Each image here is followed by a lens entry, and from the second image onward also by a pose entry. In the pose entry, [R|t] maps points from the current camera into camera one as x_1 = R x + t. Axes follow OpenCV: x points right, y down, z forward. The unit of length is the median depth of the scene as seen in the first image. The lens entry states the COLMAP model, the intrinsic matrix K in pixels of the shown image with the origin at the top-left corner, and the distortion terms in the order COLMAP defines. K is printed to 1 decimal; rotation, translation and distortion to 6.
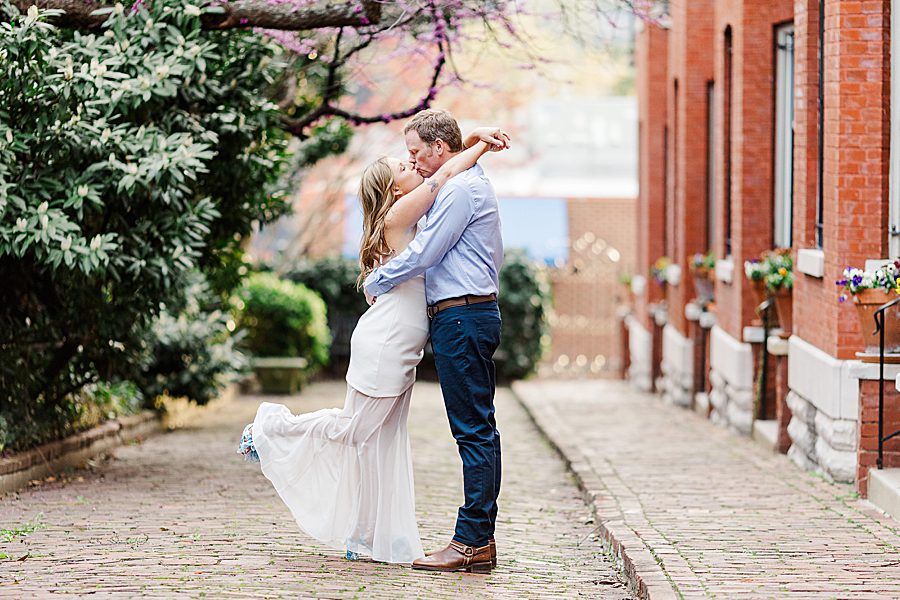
lens RADIAL K [[1670.1, 0, 450.0], [0, 1670.1, 300.0], [0, 0, 1]] dist [-0.008297, 0.006738]
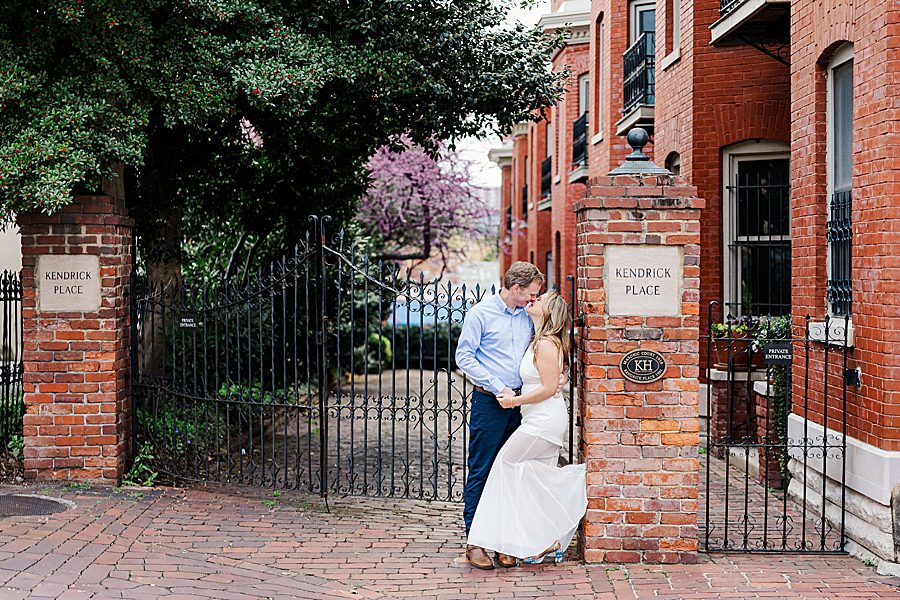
lens RADIAL K [[1670.1, 0, 450.0], [0, 1670.1, 300.0], [0, 0, 1]] dist [-0.008297, 0.006738]
pose [[0.993500, 0.005292, 0.113712, -0.362187], [-0.002766, 0.999746, -0.022360, -0.006513], [-0.113802, 0.021900, 0.993262, -2.217167]]
